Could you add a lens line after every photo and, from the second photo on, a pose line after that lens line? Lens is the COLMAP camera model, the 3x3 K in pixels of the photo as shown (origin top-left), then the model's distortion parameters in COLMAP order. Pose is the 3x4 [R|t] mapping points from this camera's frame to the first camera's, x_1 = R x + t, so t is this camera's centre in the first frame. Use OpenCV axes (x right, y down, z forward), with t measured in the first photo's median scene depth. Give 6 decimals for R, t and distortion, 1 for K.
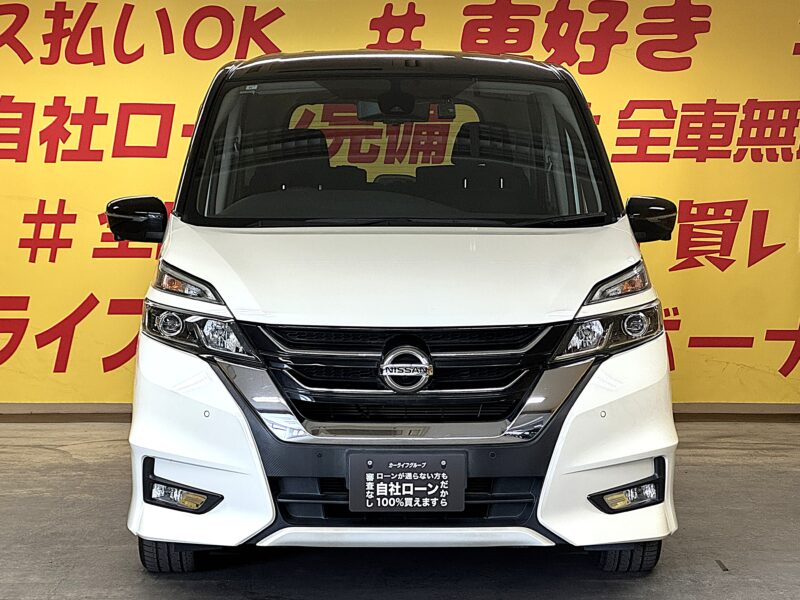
lens RADIAL K [[2120.3, 0, 383.0], [0, 2120.3, 298.8], [0, 0, 1]] dist [-0.176940, 6.344290]
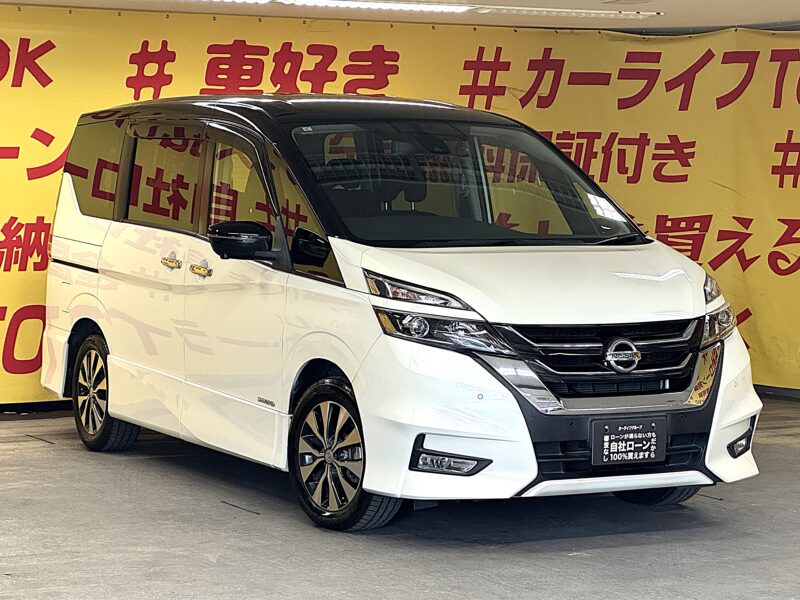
lens RADIAL K [[2120.3, 0, 383.0], [0, 2120.3, 298.8], [0, 0, 1]] dist [-0.176940, 6.344290]
pose [[0.899455, -0.021974, 0.436460, -0.376777], [0.021148, 0.999754, 0.006753, -0.007608], [-0.436501, 0.003156, 0.899698, -0.065221]]
